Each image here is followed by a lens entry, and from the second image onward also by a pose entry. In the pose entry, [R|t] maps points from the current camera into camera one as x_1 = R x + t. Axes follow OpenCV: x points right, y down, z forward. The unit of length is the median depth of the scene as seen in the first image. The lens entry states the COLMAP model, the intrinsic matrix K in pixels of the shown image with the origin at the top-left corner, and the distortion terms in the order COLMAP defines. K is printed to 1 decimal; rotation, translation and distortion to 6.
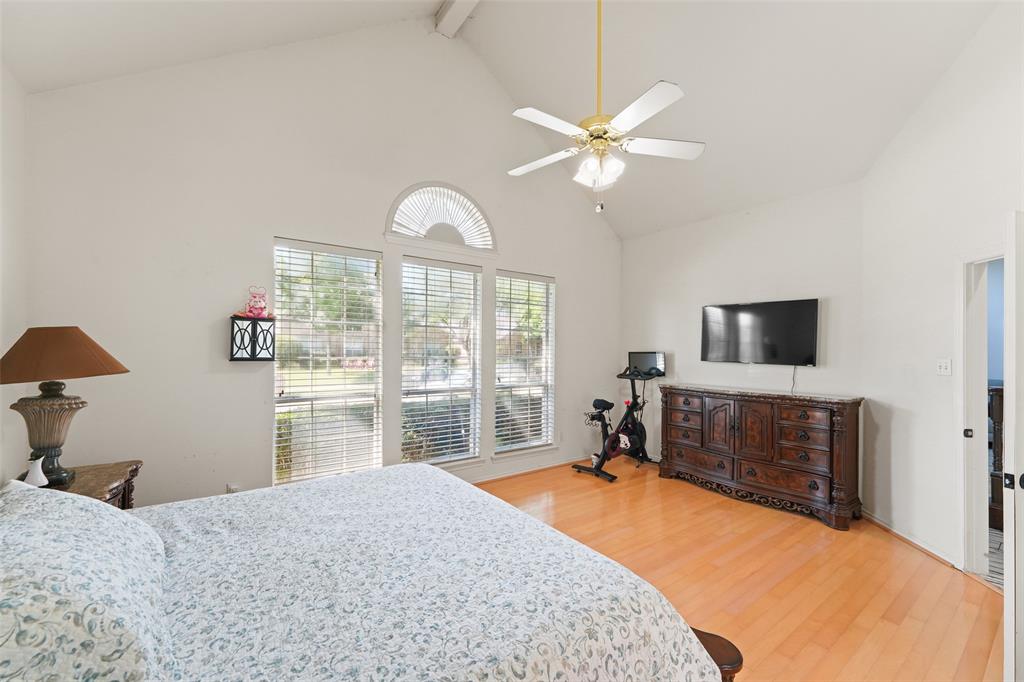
lens RADIAL K [[406.3, 0, 506.8], [0, 406.3, 342.7], [0, 0, 1]] dist [0.006393, -0.000449]
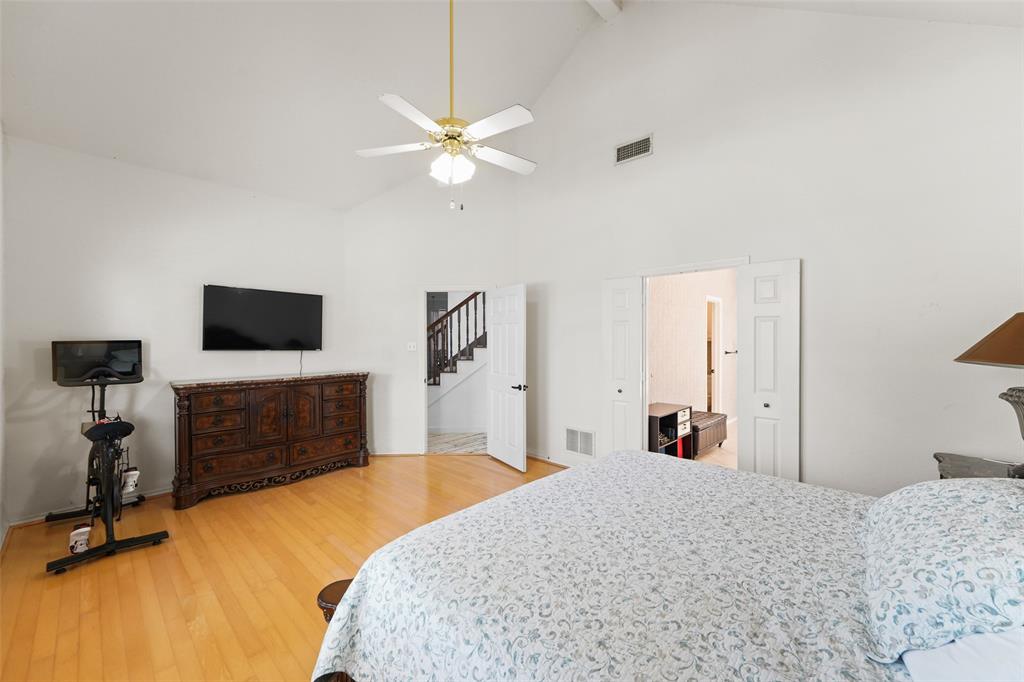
lens RADIAL K [[406.3, 0, 506.8], [0, 406.3, 342.7], [0, 0, 1]] dist [0.006393, -0.000449]
pose [[-0.173084, -0.014627, 0.984798, -0.540896], [-0.016130, 0.999798, 0.012015, 0.011214], [-0.984775, -0.013805, -0.173285, 0.664817]]
